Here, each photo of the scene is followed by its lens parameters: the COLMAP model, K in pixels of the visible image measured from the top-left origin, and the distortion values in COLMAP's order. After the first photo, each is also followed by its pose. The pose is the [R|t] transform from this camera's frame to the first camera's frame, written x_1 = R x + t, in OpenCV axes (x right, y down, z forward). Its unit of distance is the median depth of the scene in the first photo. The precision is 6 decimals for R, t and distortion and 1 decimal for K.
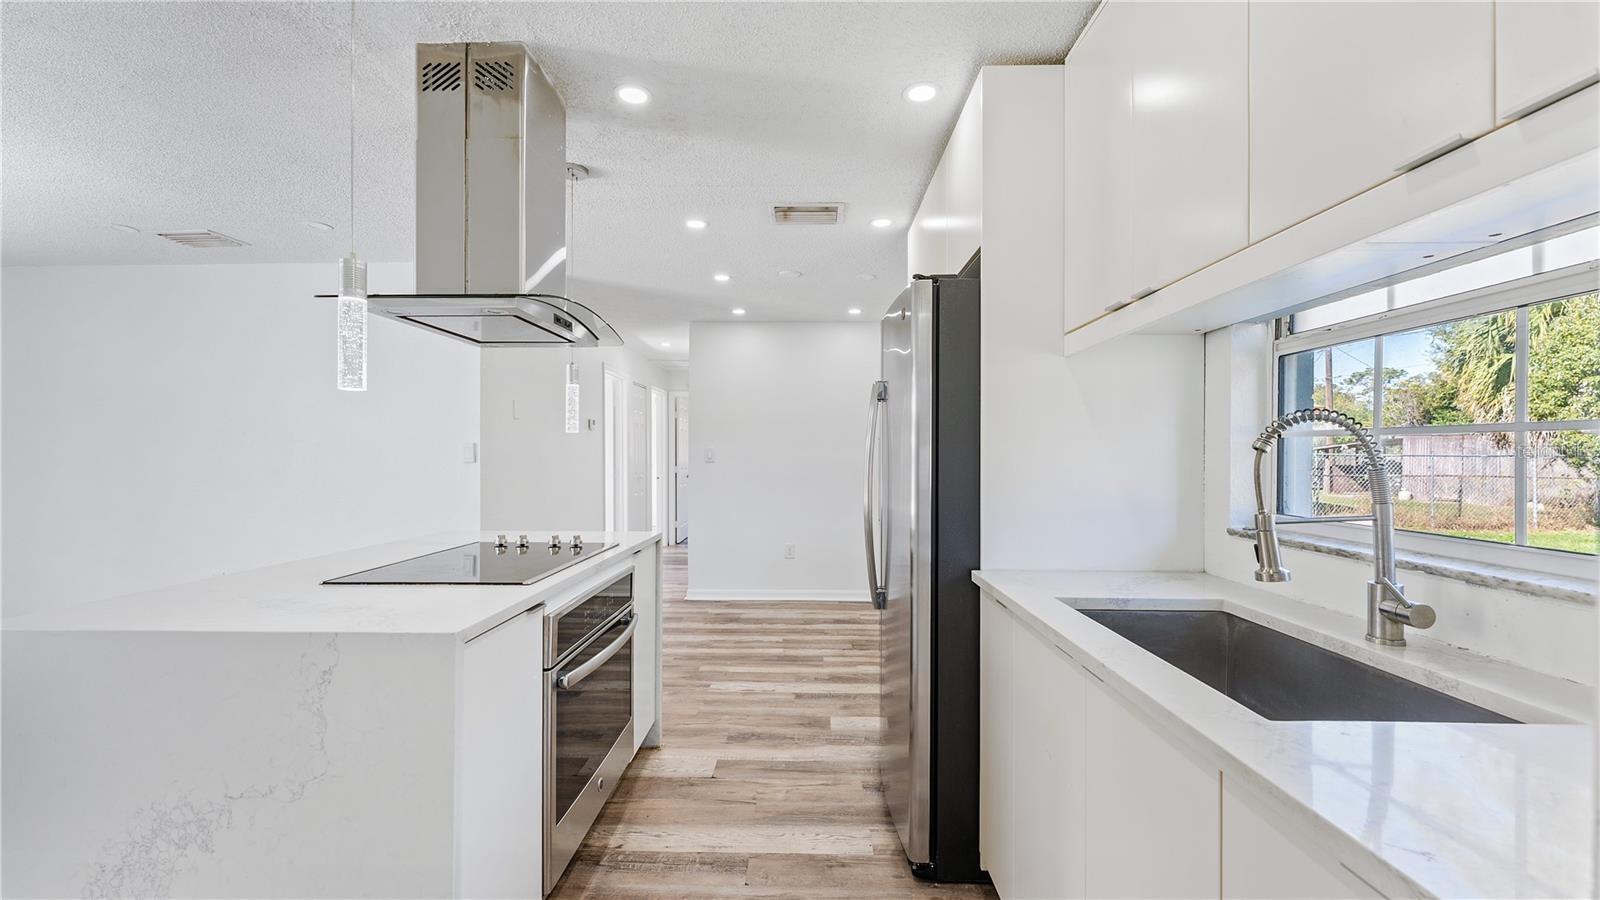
lens RADIAL K [[651.4, 0, 800.0], [0, 651.4, 450.0], [0, 0, 1]] dist [-0.000584, -0.000112]
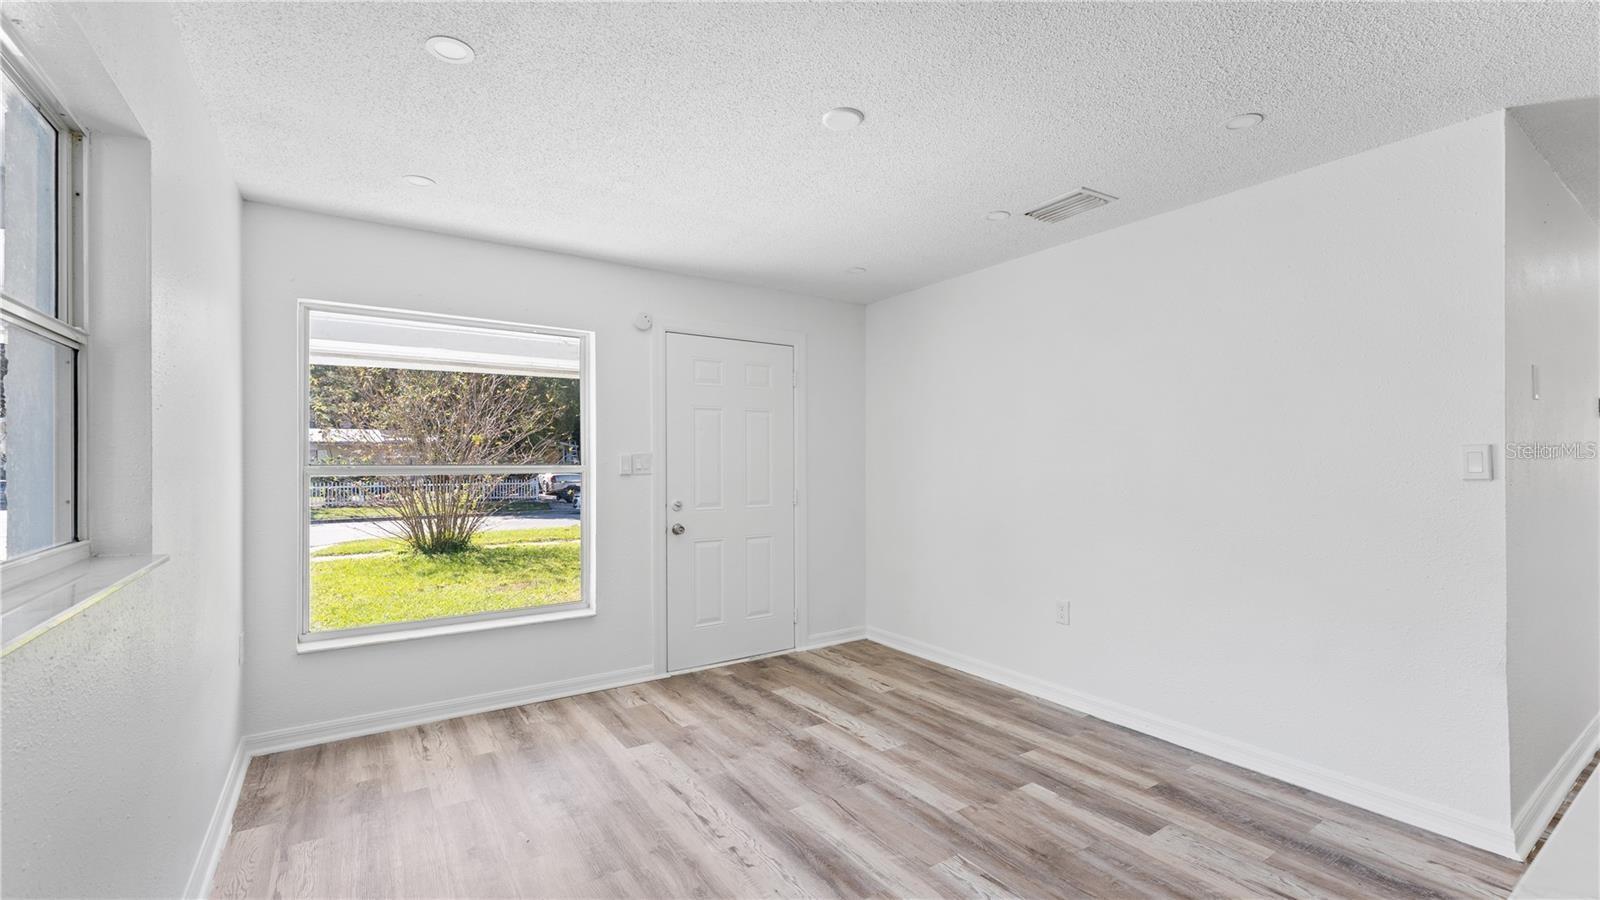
lens RADIAL K [[668.3, 0, 791.1], [0, 668.3, 457.6], [0, 0, 1]] dist [-0.000624, -0.000070]
pose [[0.574065, -0.002091, -0.818807, -0.359283], [0.004490, 0.999990, 0.000595, -0.002781], [0.818798, -0.004018, 0.574068, 0.184575]]
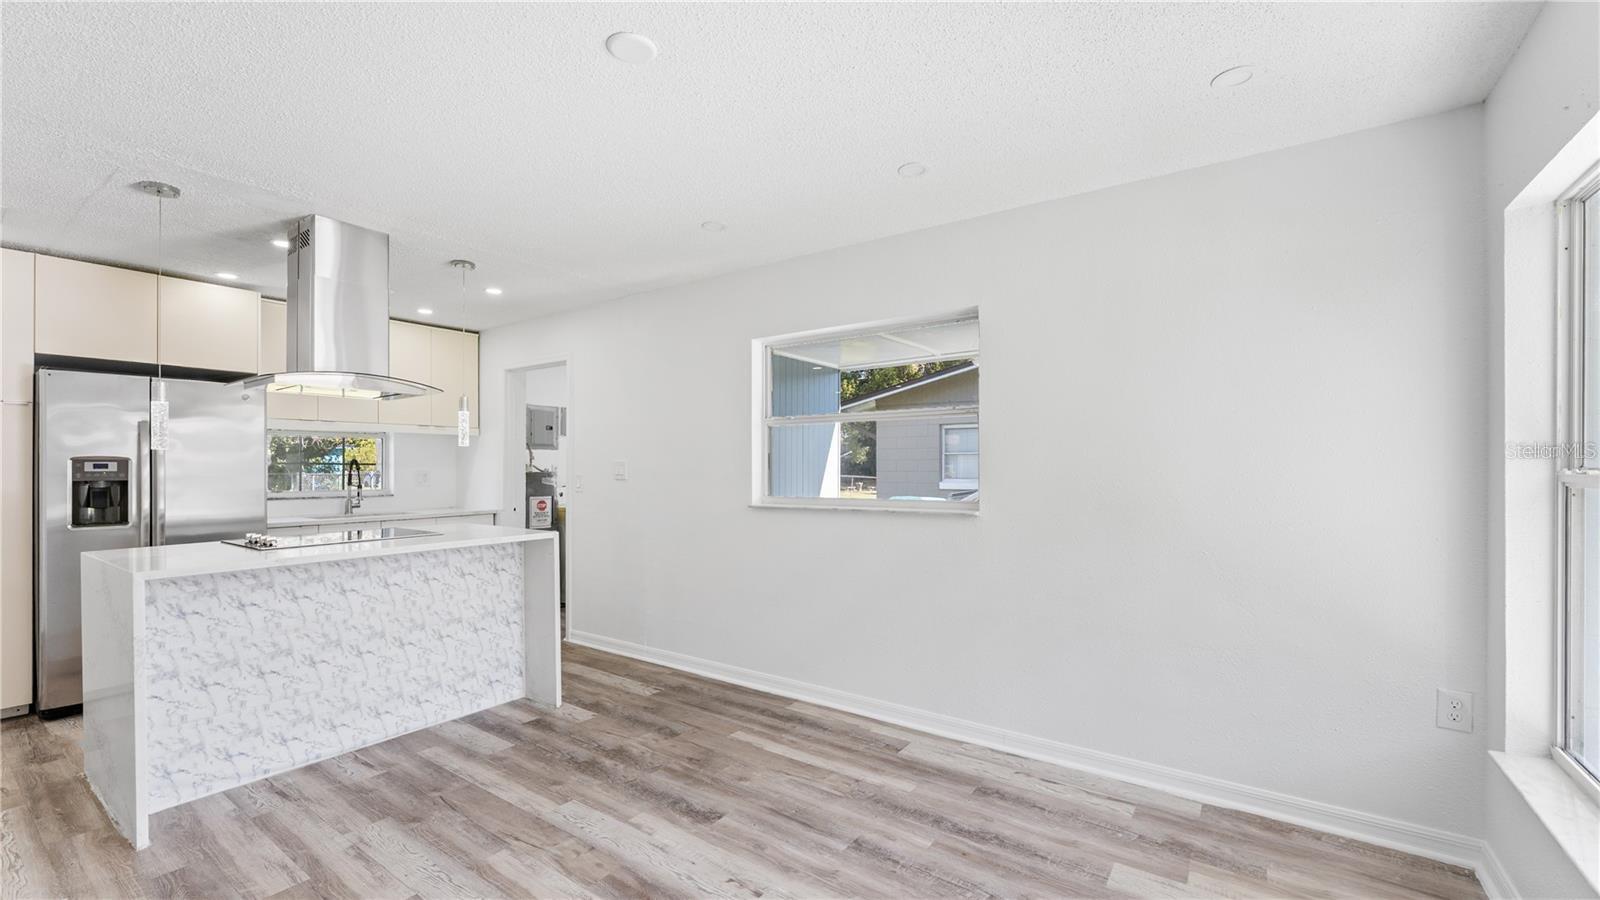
lens RADIAL K [[656.3, 0, 793.6], [0, 656.3, 470.0], [0, 0, 1]] dist [-0.001585, -0.000135]
pose [[-0.827078, 0.000877, 0.562086, -1.121567], [0.000026, 0.999999, -0.001523, 0.004433], [-0.562087, -0.001245, -0.827077, 0.838138]]
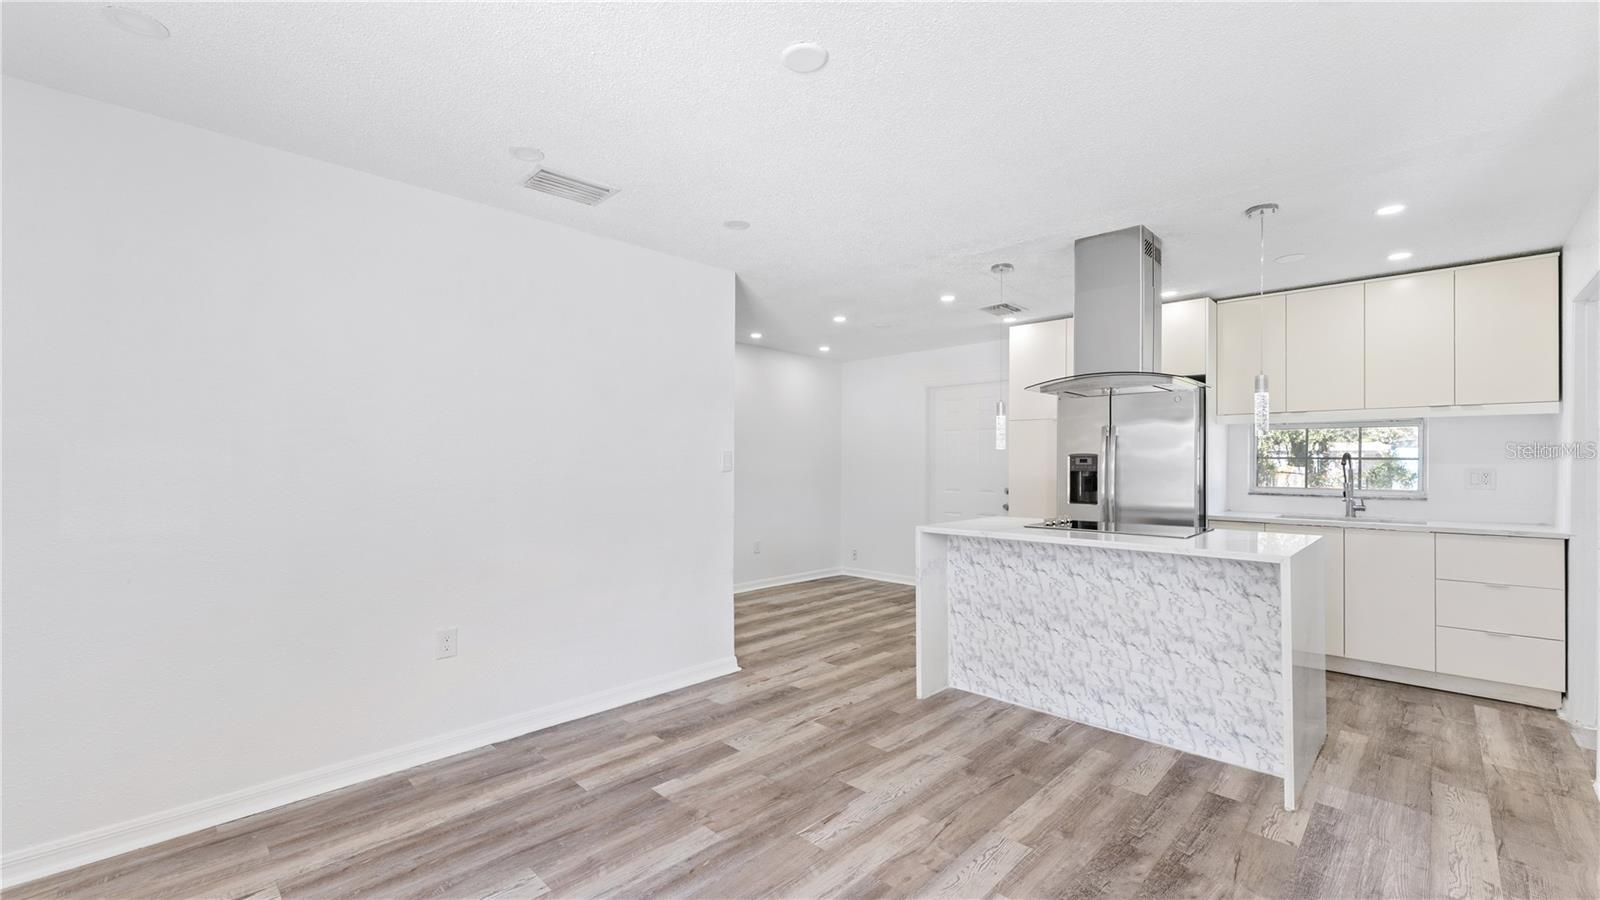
lens RADIAL K [[656.3, 0, 793.6], [0, 656.3, 470.0], [0, 0, 1]] dist [-0.001585, -0.000135]
pose [[0.682445, -0.004532, 0.730923, -1.120126], [-0.010599, 0.999814, 0.016095, 0.001435], [-0.730860, -0.018731, 0.682270, 0.231511]]
